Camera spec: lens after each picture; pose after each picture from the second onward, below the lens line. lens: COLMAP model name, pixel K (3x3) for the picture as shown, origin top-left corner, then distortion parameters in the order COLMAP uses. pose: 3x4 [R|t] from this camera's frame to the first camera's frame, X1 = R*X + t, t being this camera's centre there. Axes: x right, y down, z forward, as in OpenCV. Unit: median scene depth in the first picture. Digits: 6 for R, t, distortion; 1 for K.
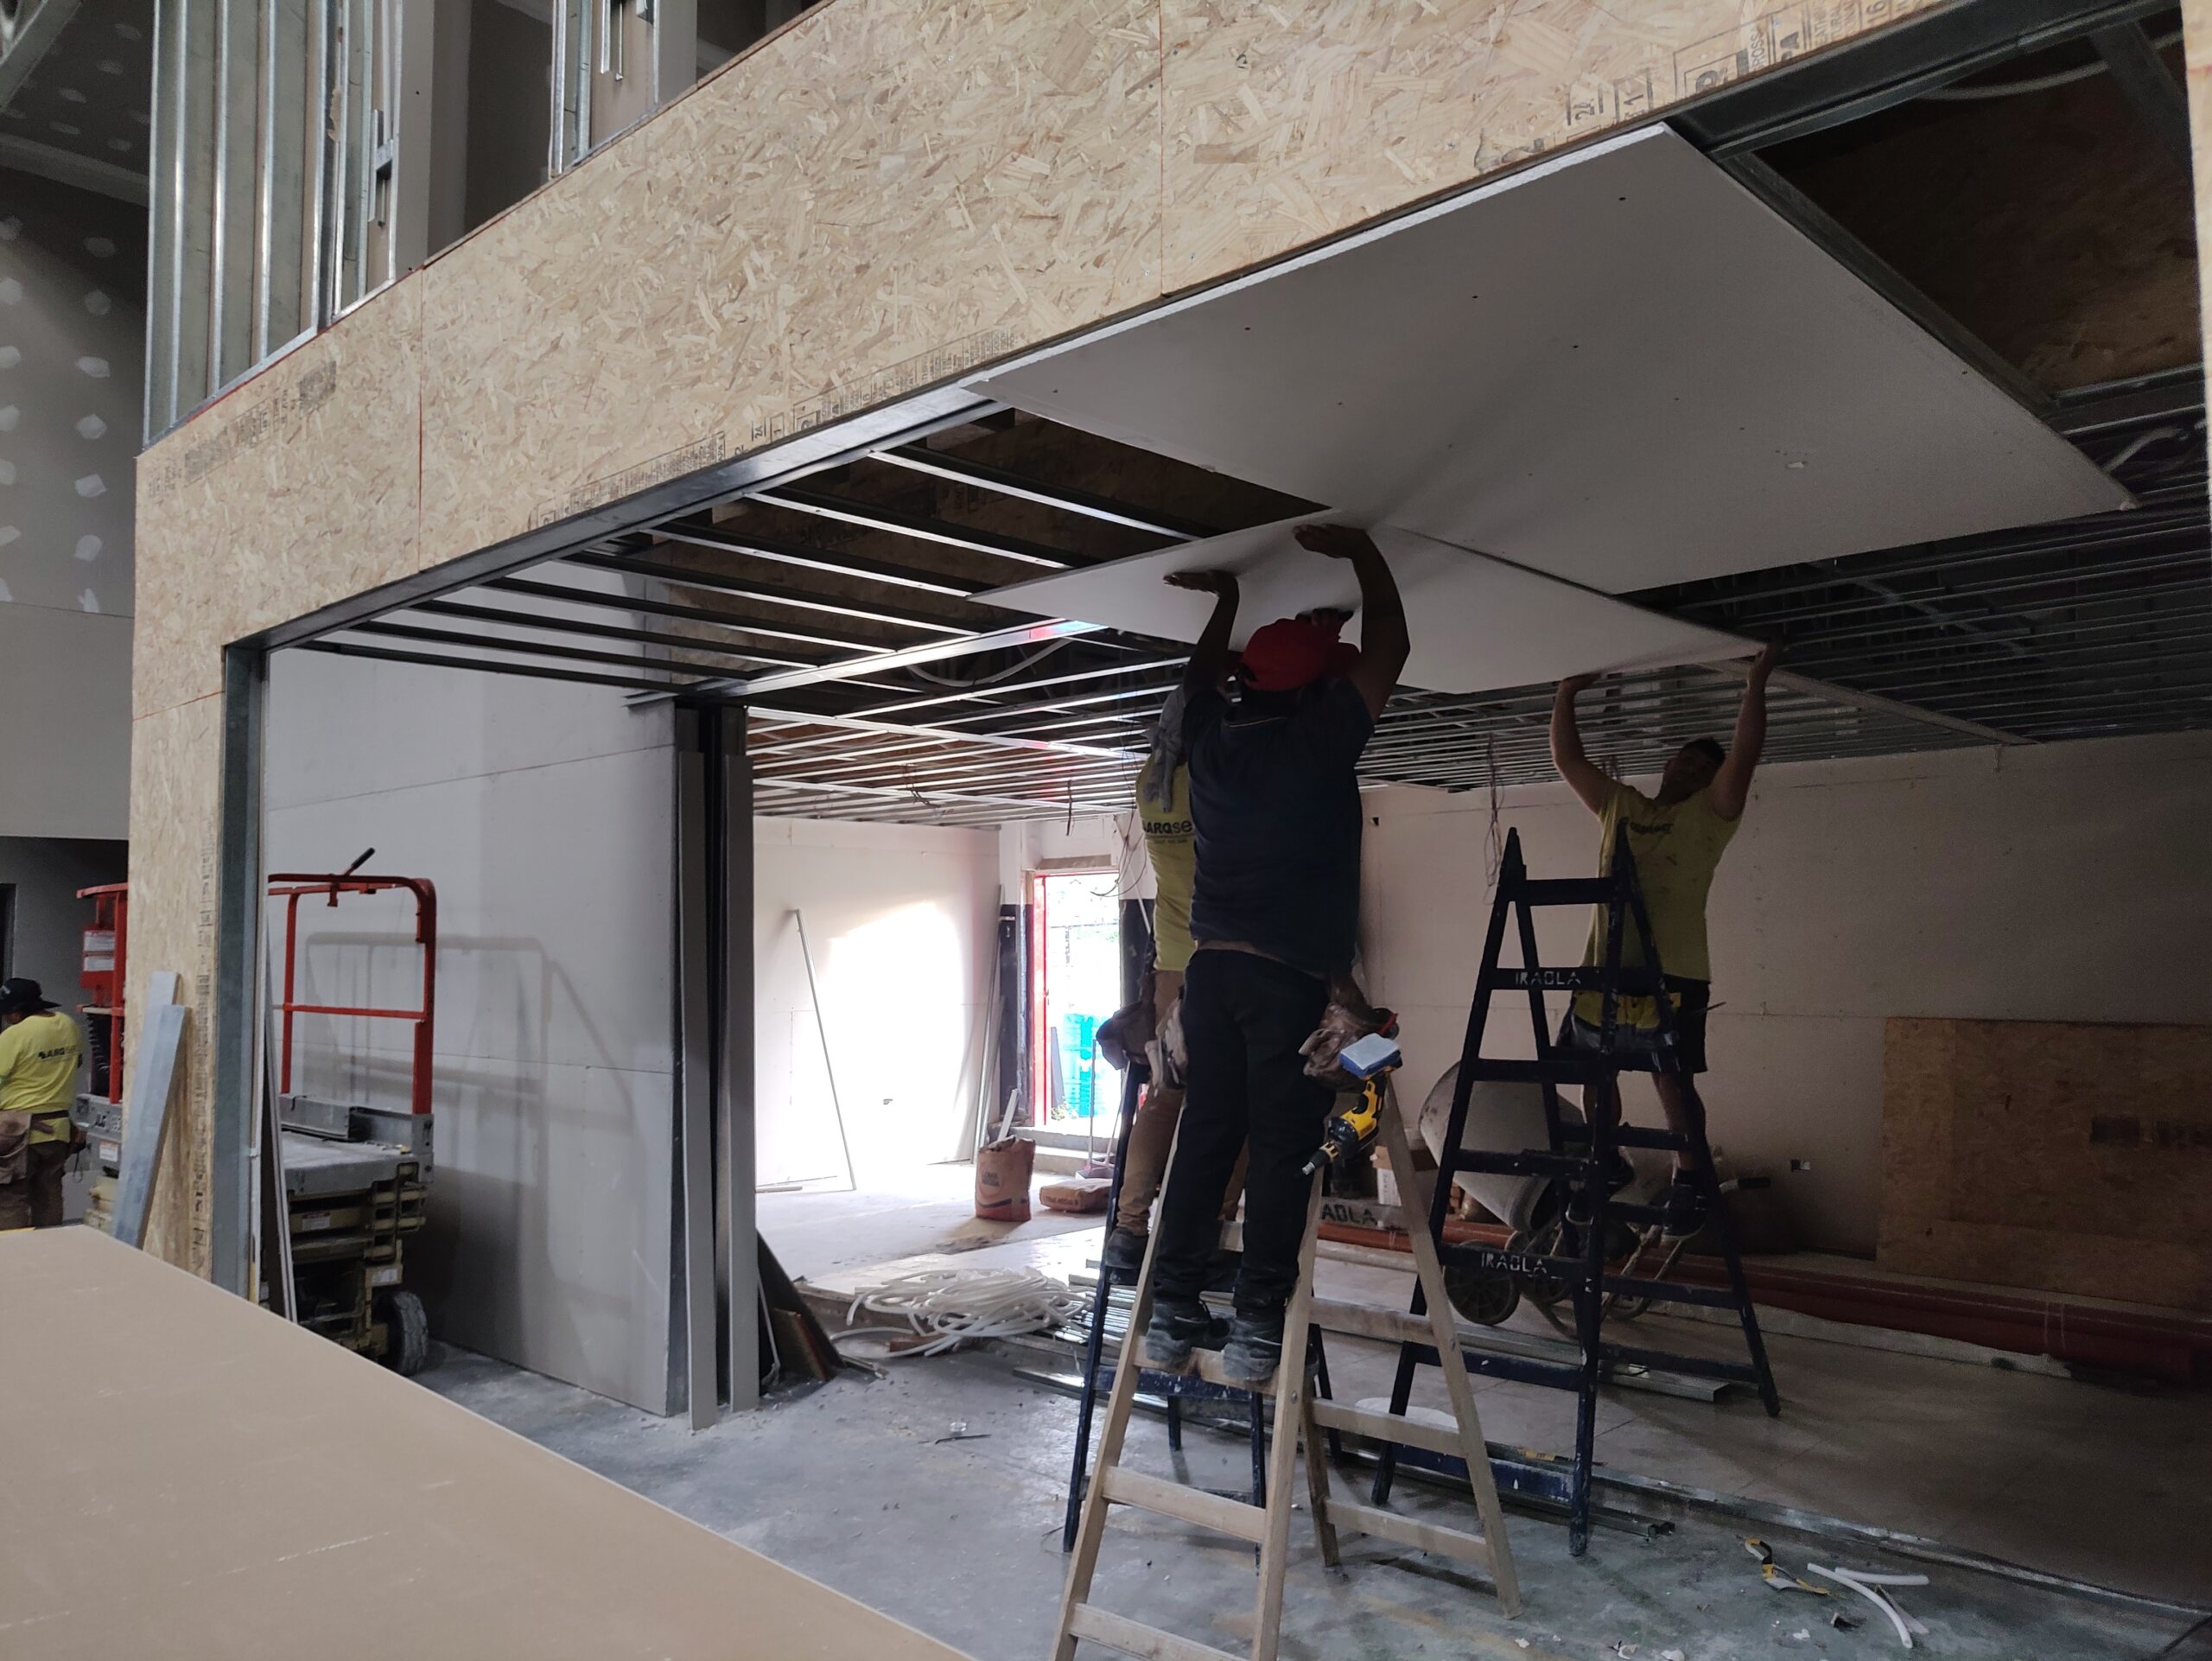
lens RADIAL K [[1654.1, 0, 1106.0], [0, 1654.1, 830.5], [0, 0, 1]] dist [0.078938, -0.000190]
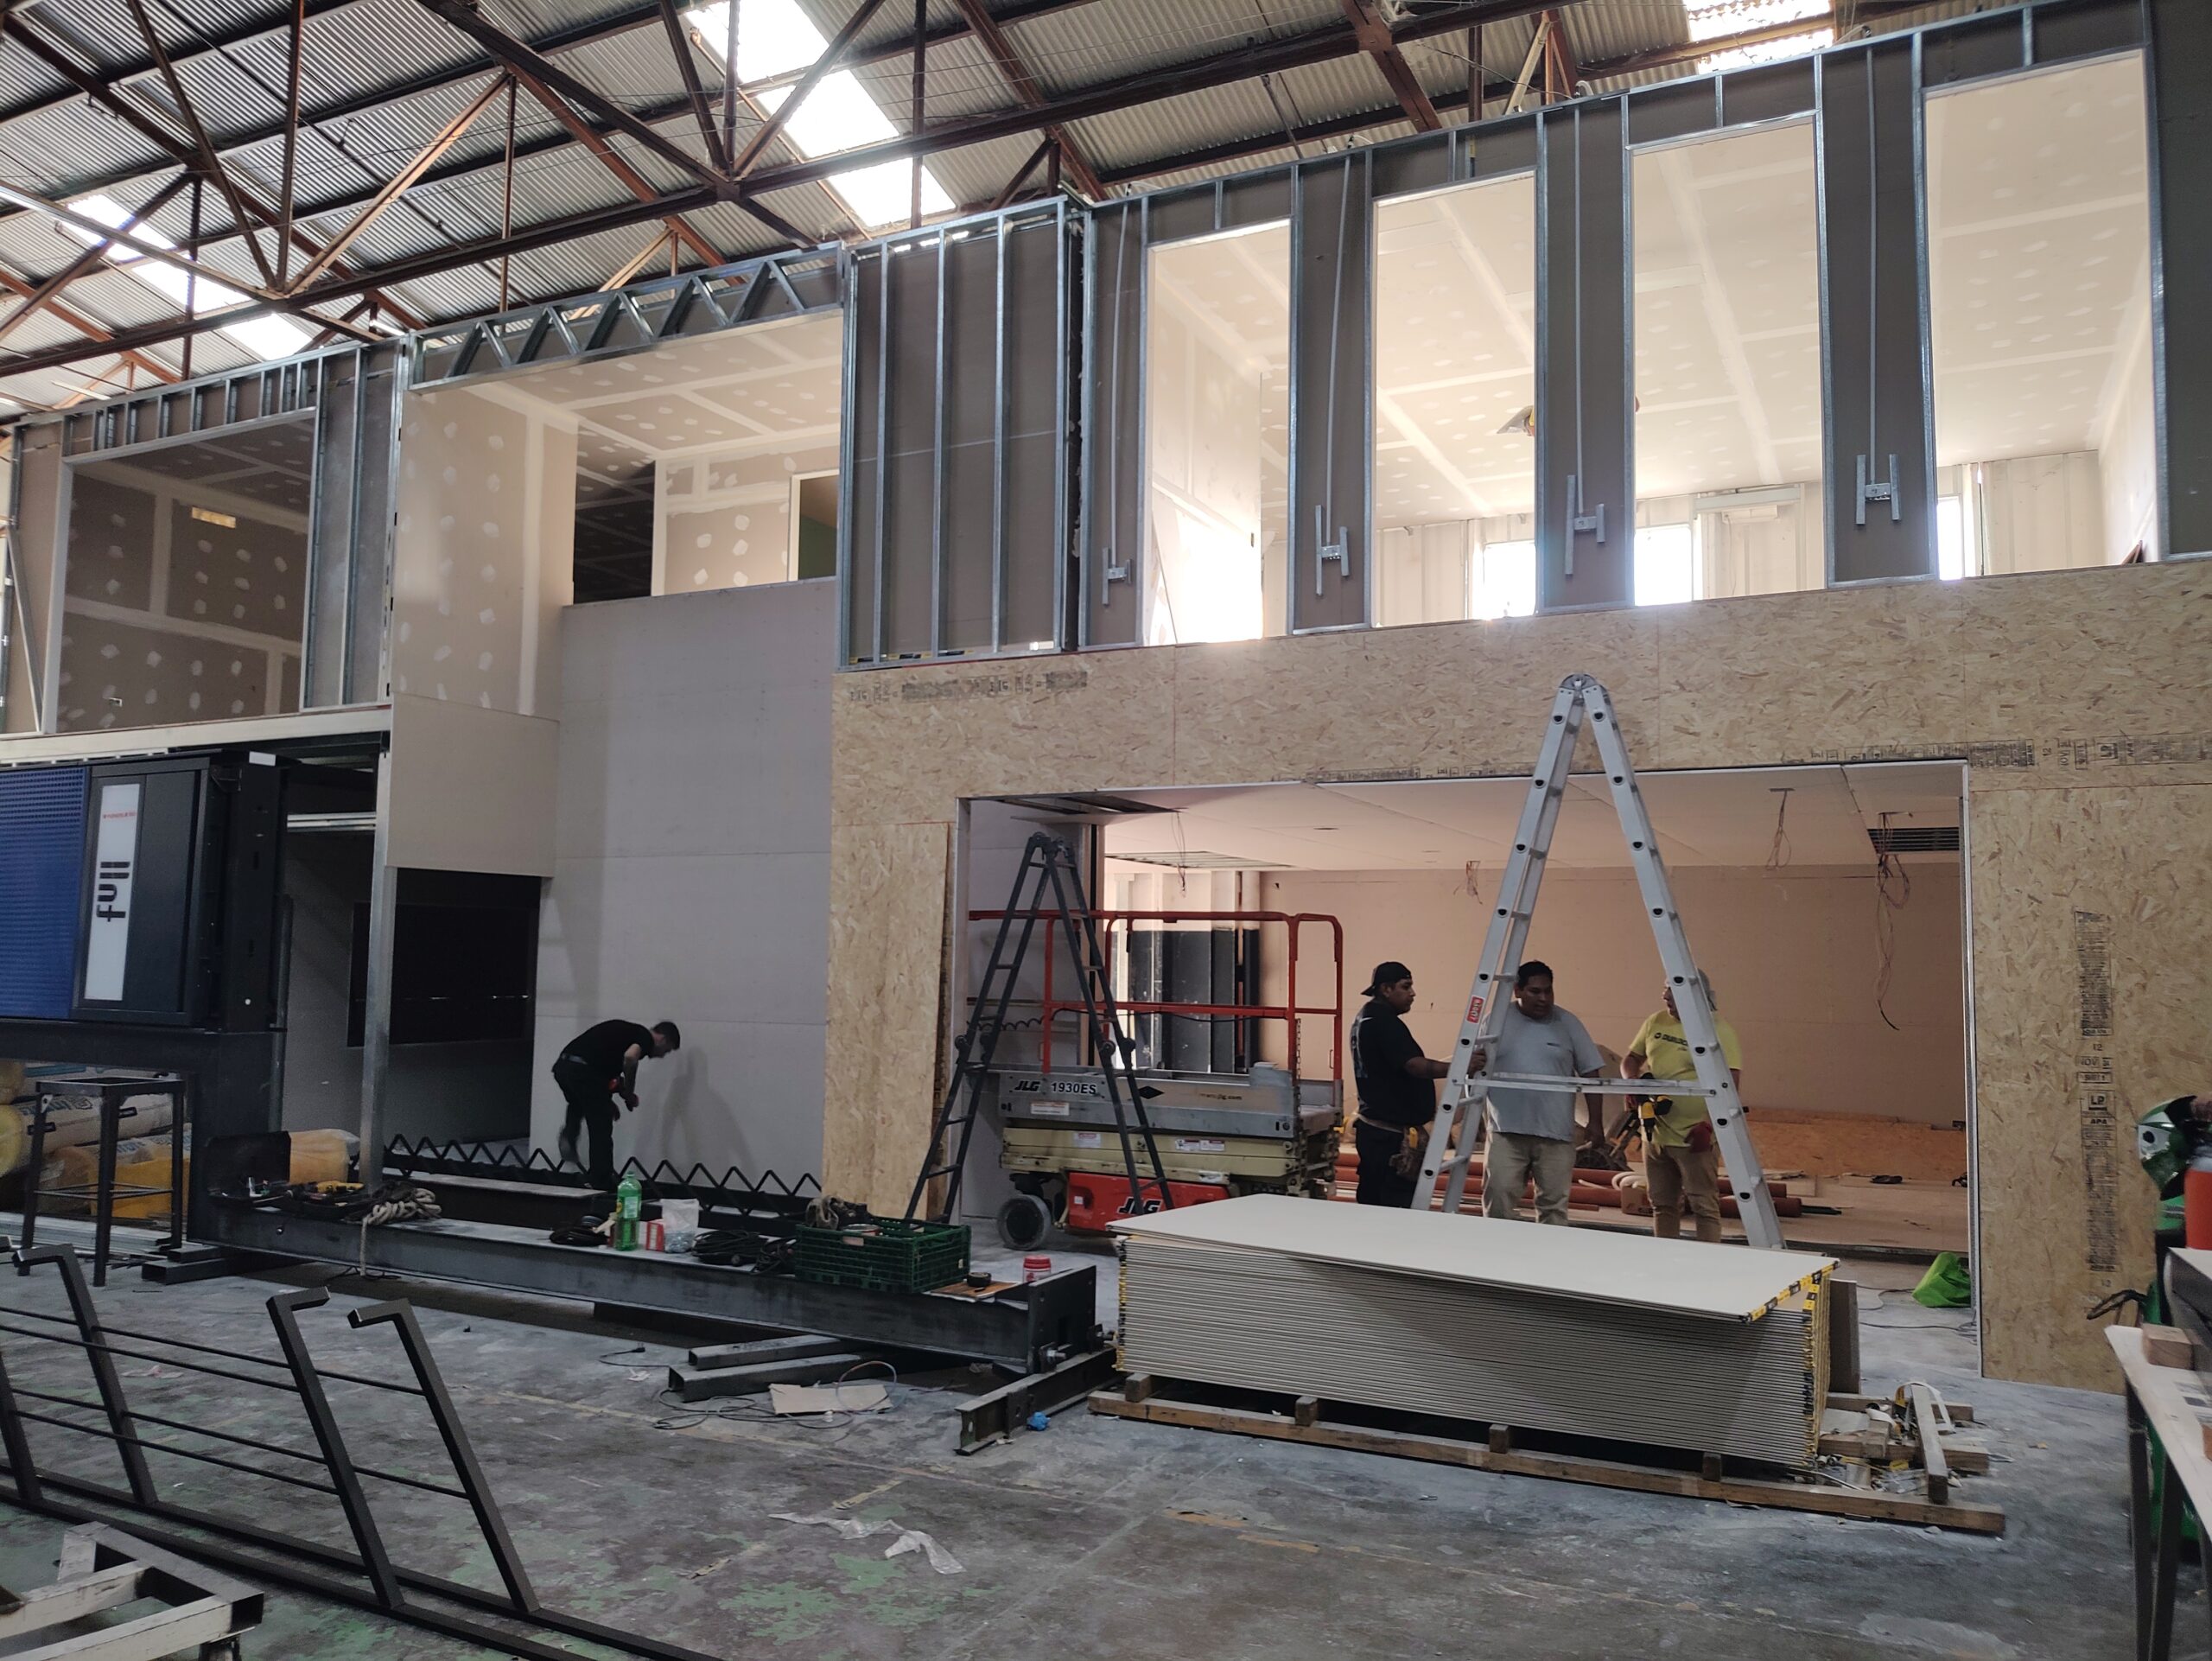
lens RADIAL K [[1654.1, 0, 1106.0], [0, 1654.1, 830.5], [0, 0, 1]] dist [0.078938, -0.000190]
pose [[0.955127, 0.045415, 0.292696, -1.827663], [-0.045910, 0.998932, -0.005181, -0.135891], [-0.292618, -0.008489, 0.956192, -1.659252]]
